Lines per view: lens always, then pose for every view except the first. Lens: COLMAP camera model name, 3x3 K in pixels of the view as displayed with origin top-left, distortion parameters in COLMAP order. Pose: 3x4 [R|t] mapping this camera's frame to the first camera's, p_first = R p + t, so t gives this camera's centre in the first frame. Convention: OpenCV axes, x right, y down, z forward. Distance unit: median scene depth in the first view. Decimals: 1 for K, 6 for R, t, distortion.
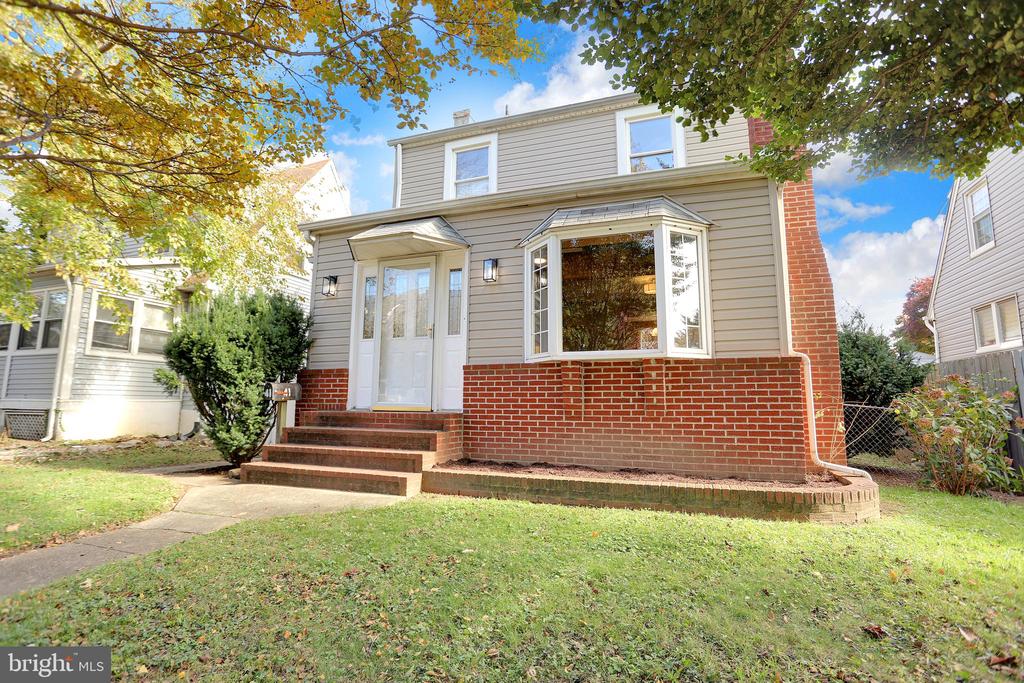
lens RADIAL K [[495.5, 0, 509.6], [0, 495.5, 338.3], [0, 0, 1]] dist [-0.034970, -0.000210]
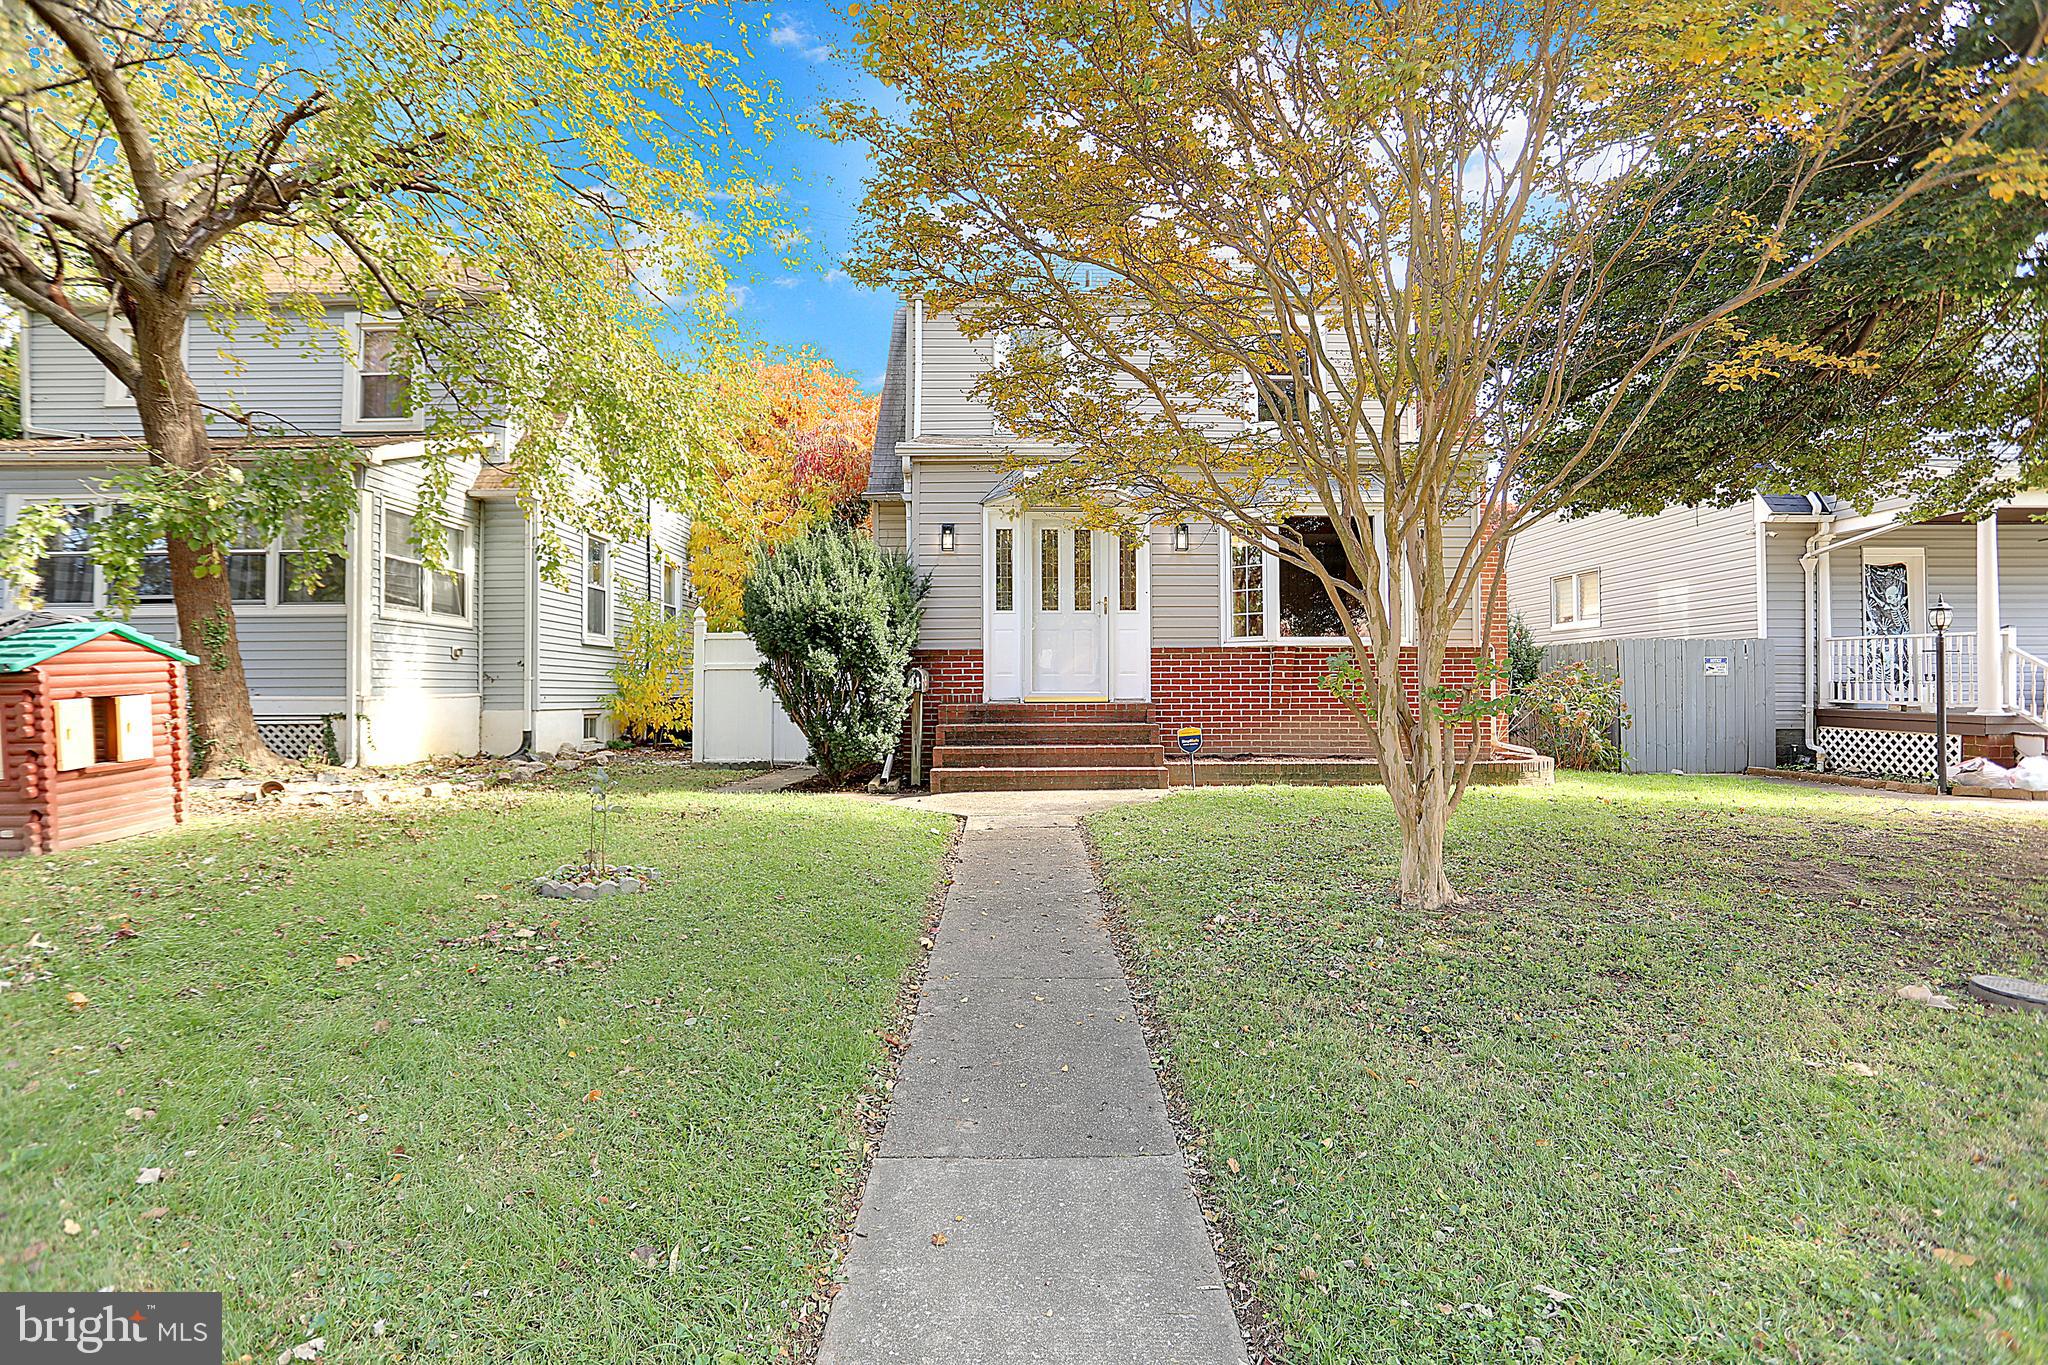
lens RADIAL K [[990.9, 0, 1026.6], [0, 990.9, 687.6], [0, 0, 1]] dist [-0.034970, -0.000210]
pose [[0.934198, -0.007975, 0.356666, -0.884052], [-0.036913, 0.992223, 0.118871, -0.071346], [-0.354840, -0.124214, 0.926639, -0.510406]]
